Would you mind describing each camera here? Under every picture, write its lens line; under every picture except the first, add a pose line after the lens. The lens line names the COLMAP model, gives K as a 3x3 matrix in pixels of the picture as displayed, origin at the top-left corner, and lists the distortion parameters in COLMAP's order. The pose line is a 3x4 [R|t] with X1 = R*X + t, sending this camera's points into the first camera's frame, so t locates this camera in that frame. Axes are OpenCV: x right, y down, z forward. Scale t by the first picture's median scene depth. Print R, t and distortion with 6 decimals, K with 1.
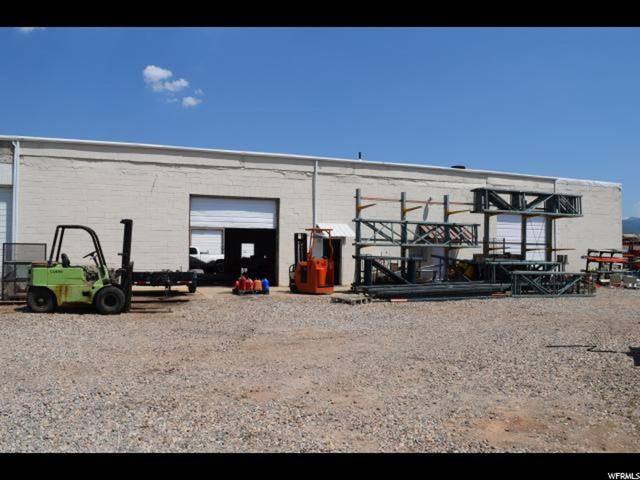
lens RADIAL K [[511.6, 0, 319.6], [0, 511.6, 238.3], [0, 0, 1]] dist [-0.076848, 0.001888]
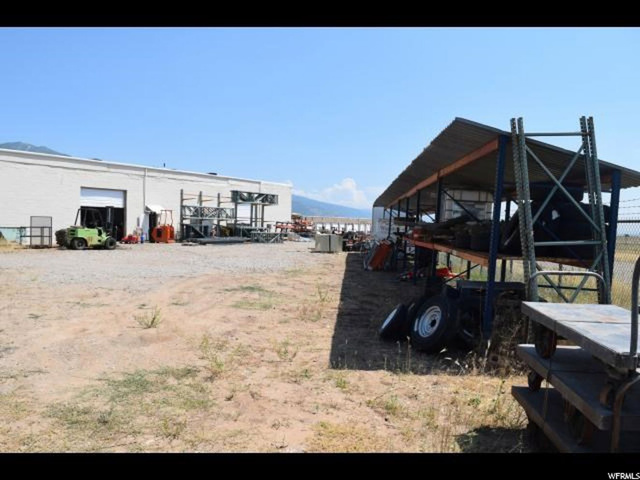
lens RADIAL K [[511.6, 0, 320.1], [0, 511.6, 239.9], [0, 0, 1]] dist [-0.076848, 0.001888]
pose [[0.799280, -0.010002, 0.600875, -0.596935], [-0.030552, 0.997892, 0.057251, -0.028443], [-0.600181, -0.064118, 0.797290, -0.777025]]
